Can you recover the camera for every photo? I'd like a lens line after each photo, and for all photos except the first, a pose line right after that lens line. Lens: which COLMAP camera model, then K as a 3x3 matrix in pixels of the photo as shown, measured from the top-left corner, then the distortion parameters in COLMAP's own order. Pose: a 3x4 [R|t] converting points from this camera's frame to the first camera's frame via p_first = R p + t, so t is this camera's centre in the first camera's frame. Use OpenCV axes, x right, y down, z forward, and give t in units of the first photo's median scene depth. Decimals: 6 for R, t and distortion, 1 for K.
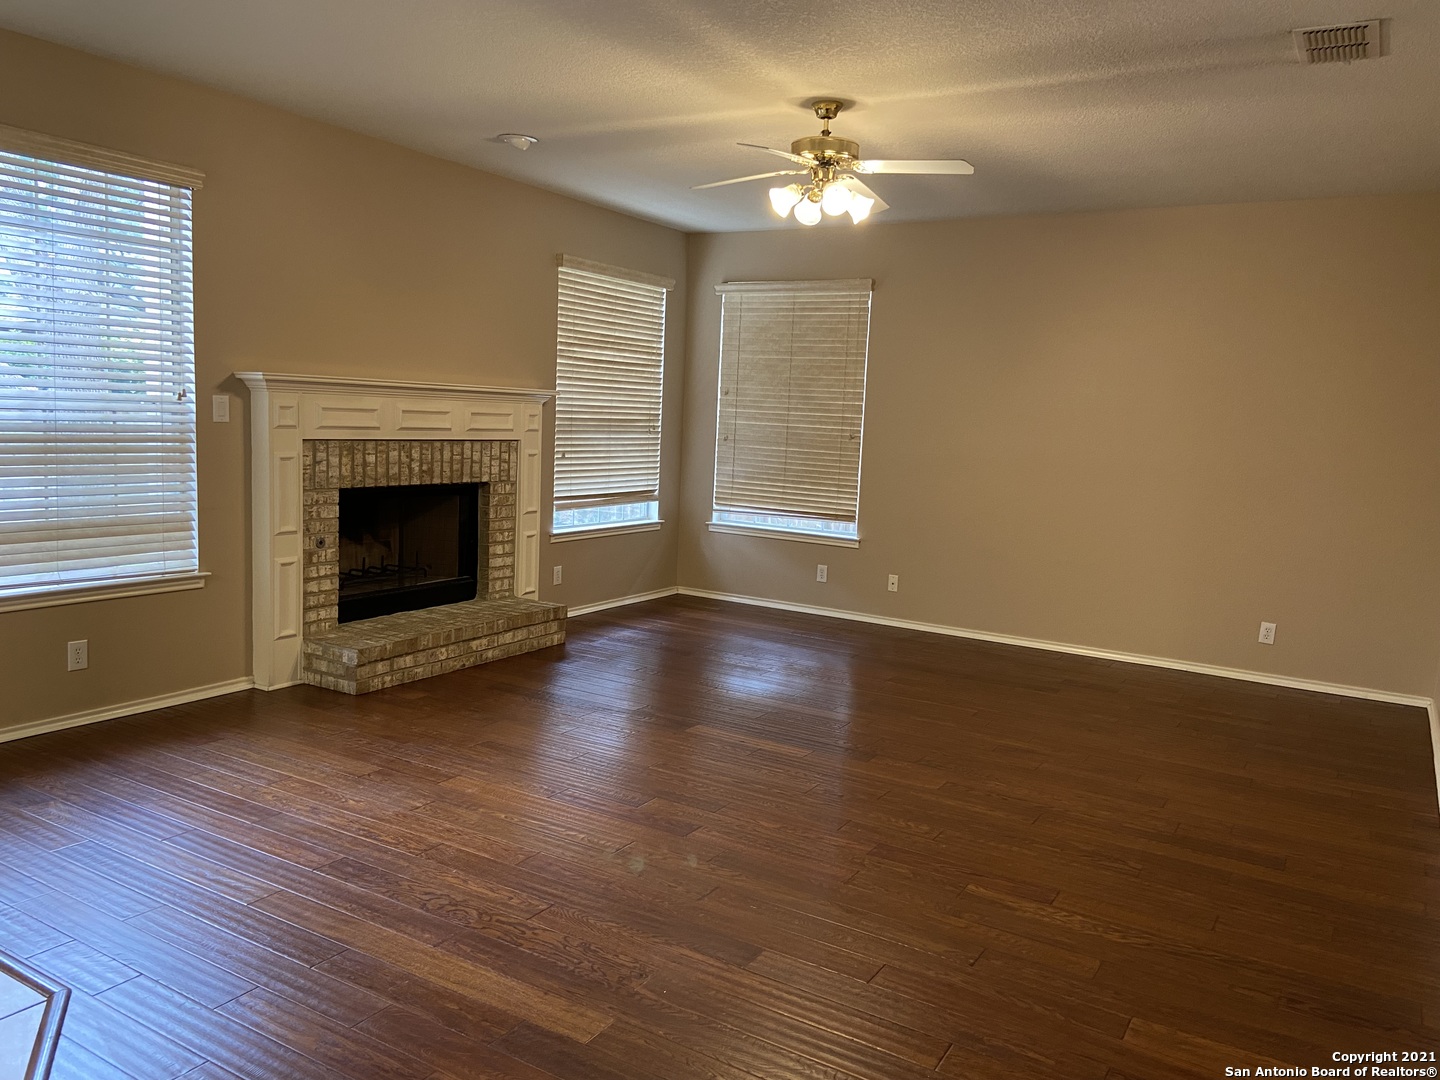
lens RADIAL K [[1065.1, 0, 717.3], [0, 1065.1, 526.9], [0, 0, 1]] dist [0.129581, -0.160654]
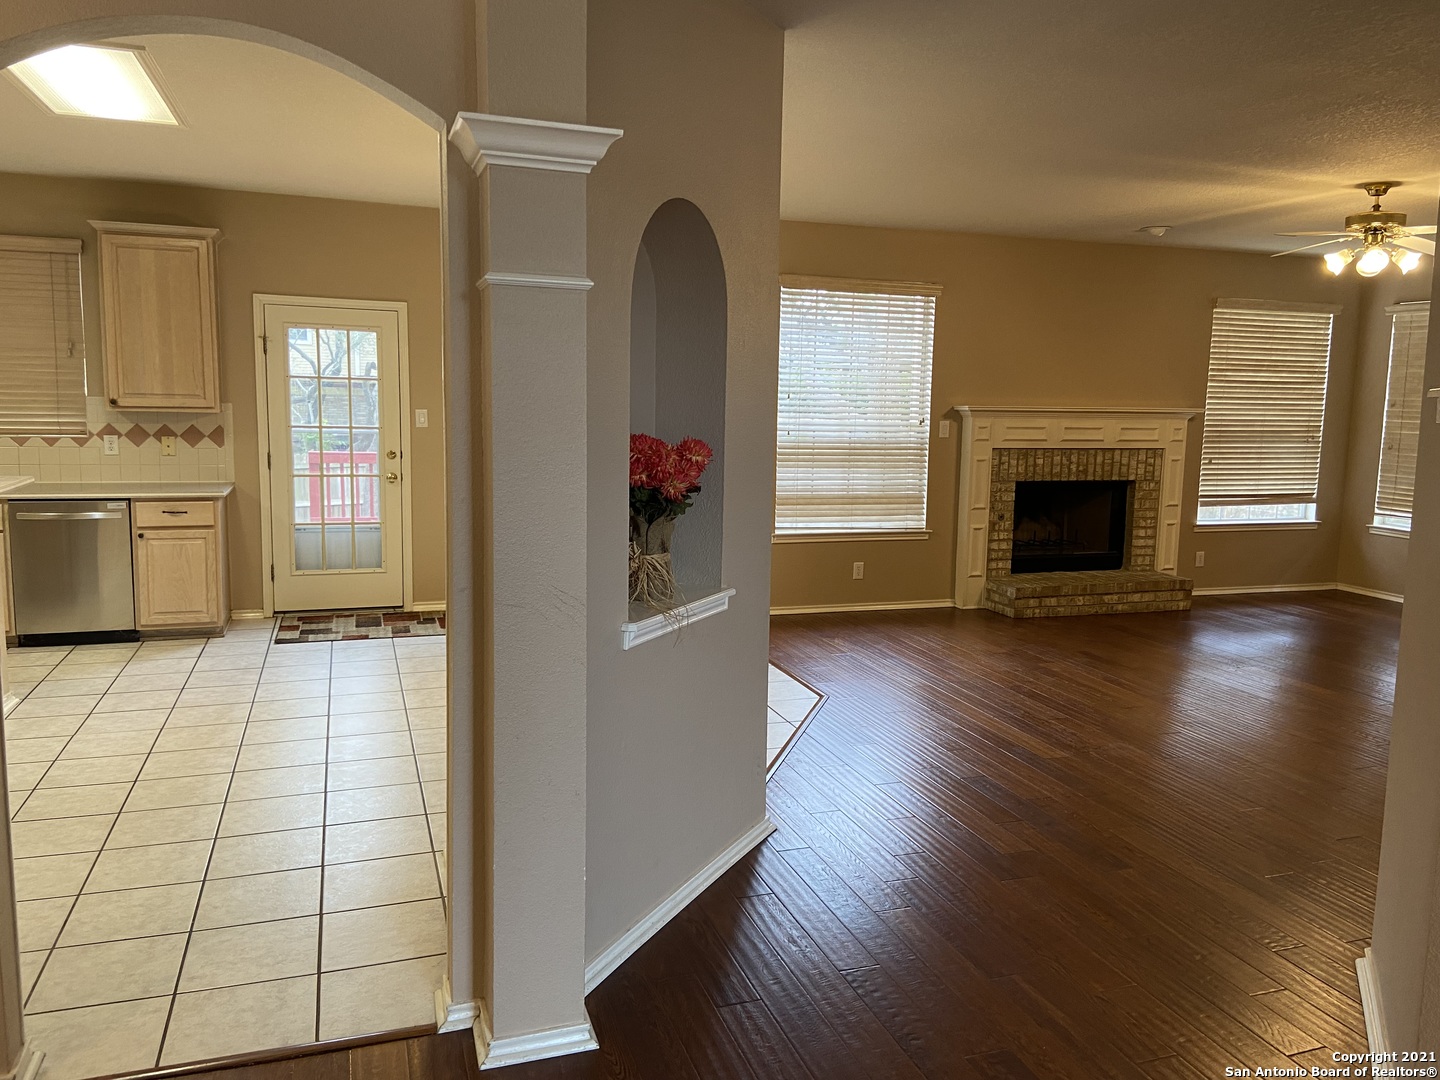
lens RADIAL K [[1085.3, 0, 725.2], [0, 1085.3, 535.4], [0, 0, 1]] dist [0.136035, -0.170530]
pose [[0.763461, 0.054761, -0.643528, 0.305211], [-0.058553, 0.998164, 0.015473, 0.037455], [0.643194, 0.025867, 0.765266, -0.391885]]
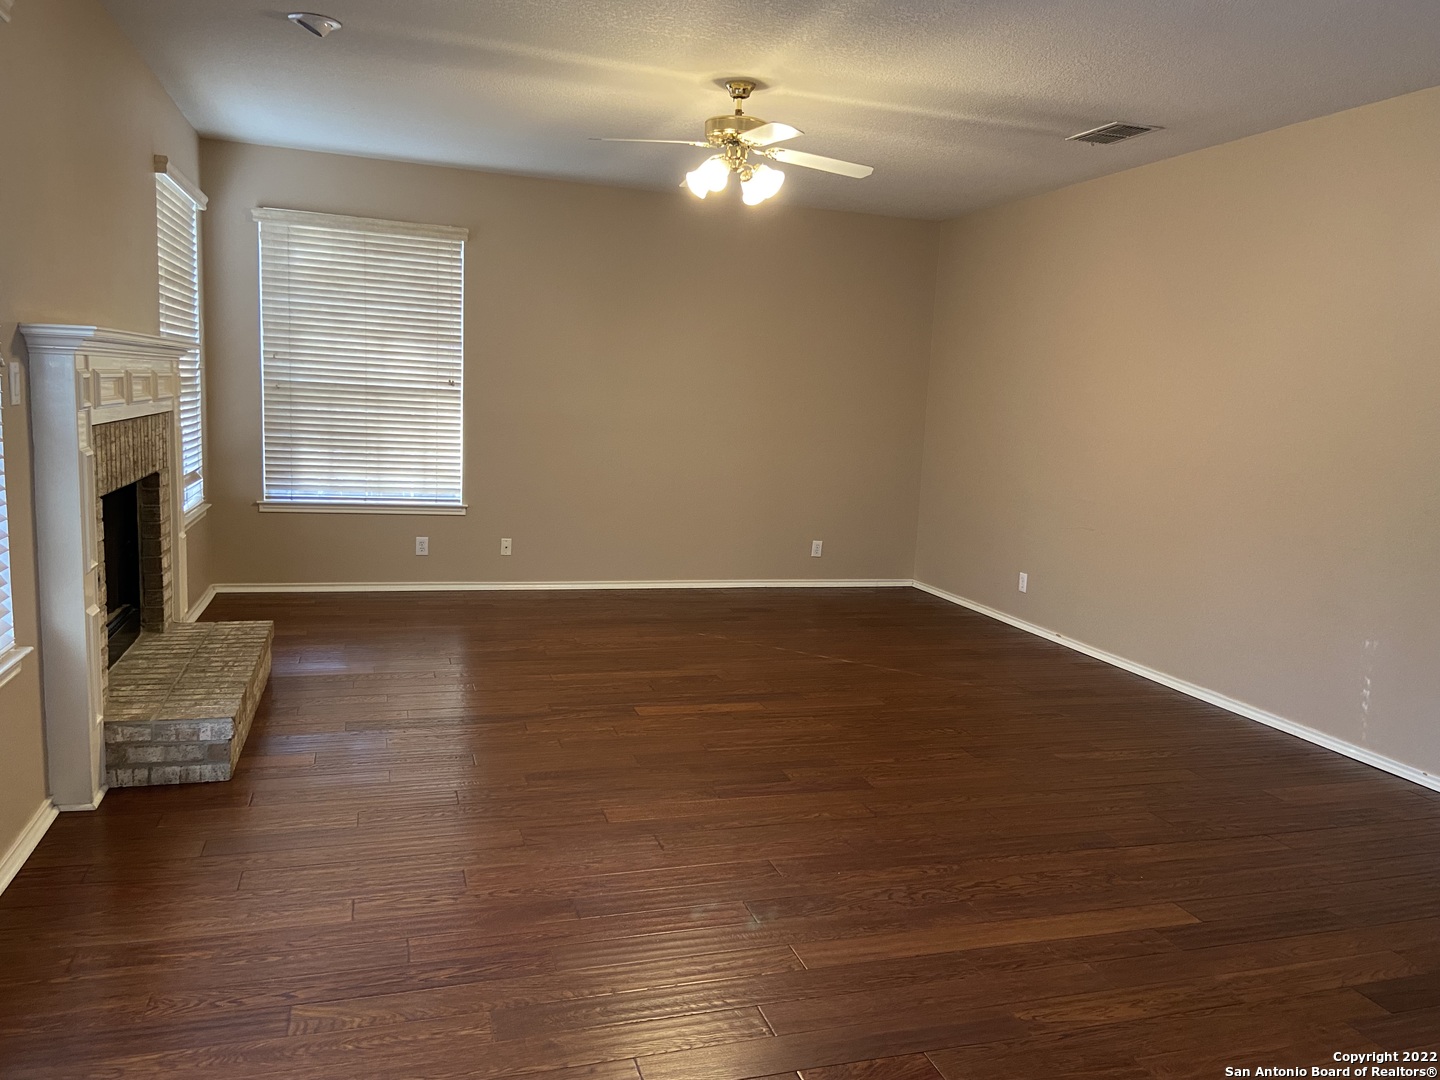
lens RADIAL K [[1085.3, 0, 725.2], [0, 1085.3, 535.4], [0, 0, 1]] dist [0.136035, -0.170530]
pose [[0.670045, -0.110262, 0.734086, -0.582572], [0.064846, 0.993821, 0.090086, -0.046870], [-0.739482, -0.012759, 0.673055, 0.238406]]
